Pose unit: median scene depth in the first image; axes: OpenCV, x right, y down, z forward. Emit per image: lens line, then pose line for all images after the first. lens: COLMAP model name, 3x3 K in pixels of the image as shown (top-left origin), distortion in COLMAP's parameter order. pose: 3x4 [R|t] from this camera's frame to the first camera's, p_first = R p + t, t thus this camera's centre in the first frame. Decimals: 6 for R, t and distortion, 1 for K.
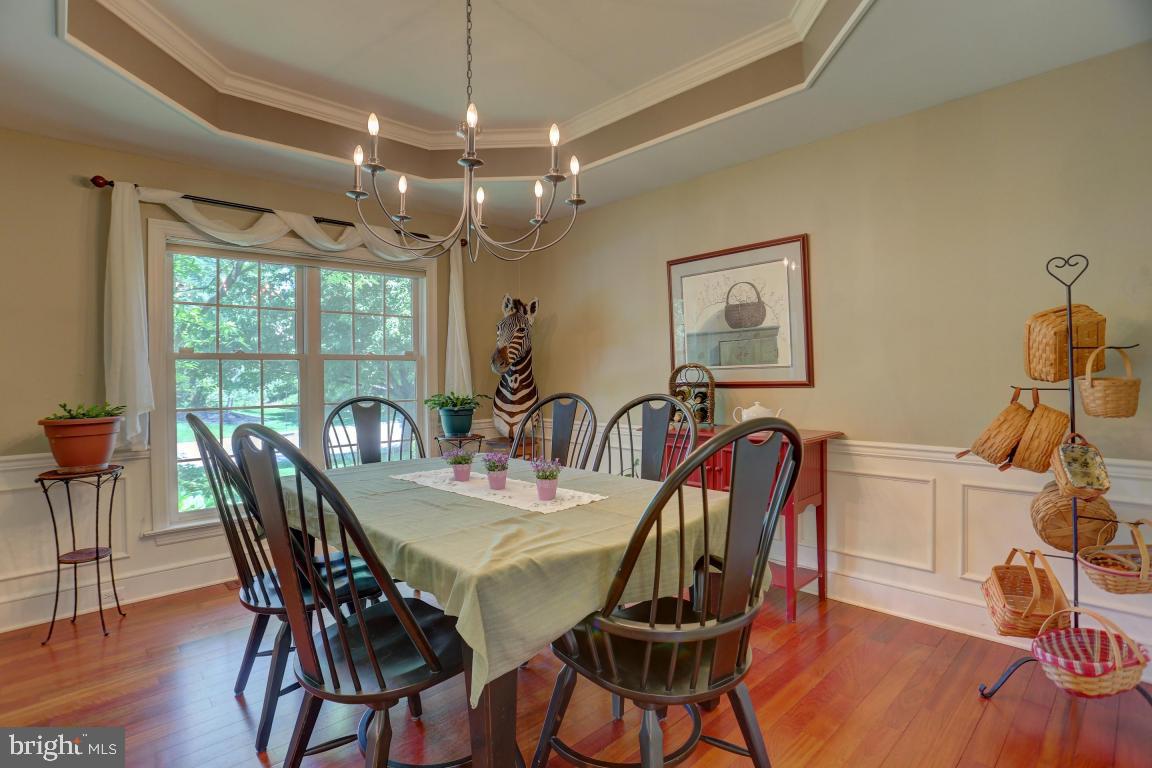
lens RADIAL K [[564.8, 0, 577.4], [0, 564.8, 379.6], [0, 0, 1]] dist [-0.044233, 0.014624]
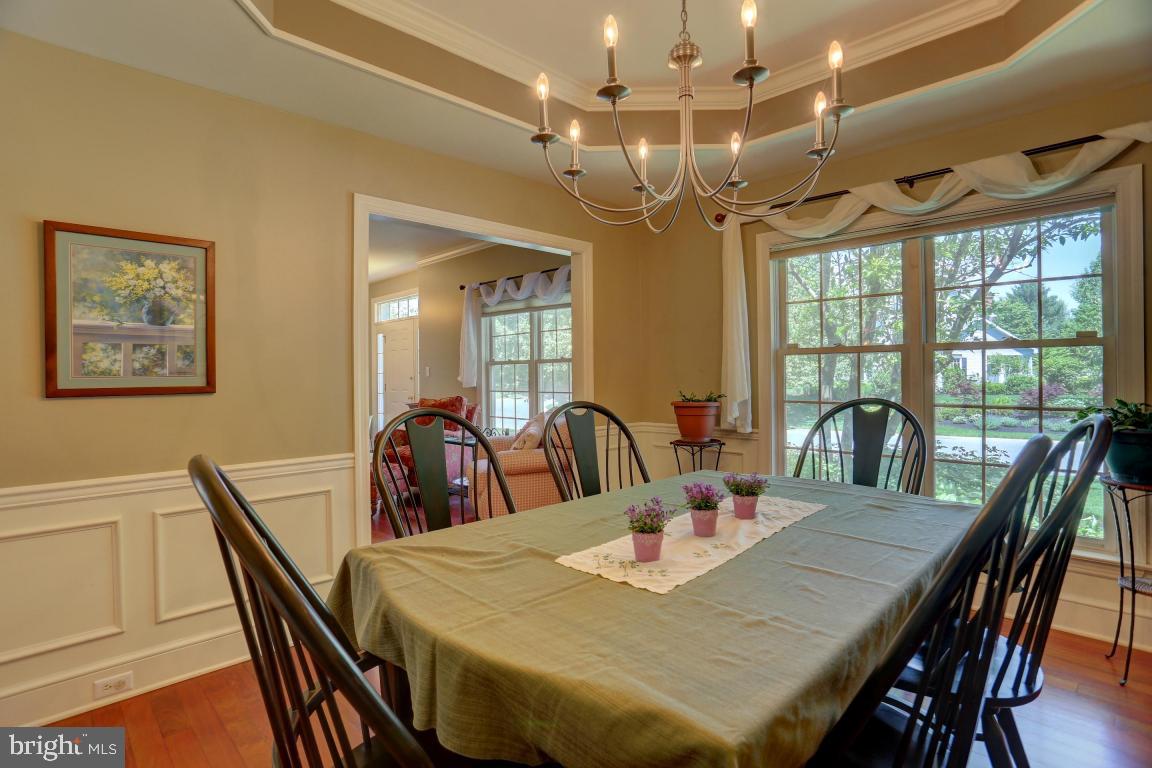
lens RADIAL K [[564.8, 0, 572.1], [0, 564.8, 385.4], [0, 0, 1]] dist [-0.044233, 0.014624]
pose [[0.058371, 0.035724, -0.997656, 0.378619], [-0.003447, 0.999361, 0.035584, -0.014536], [0.998289, 0.001362, 0.058457, 0.530741]]
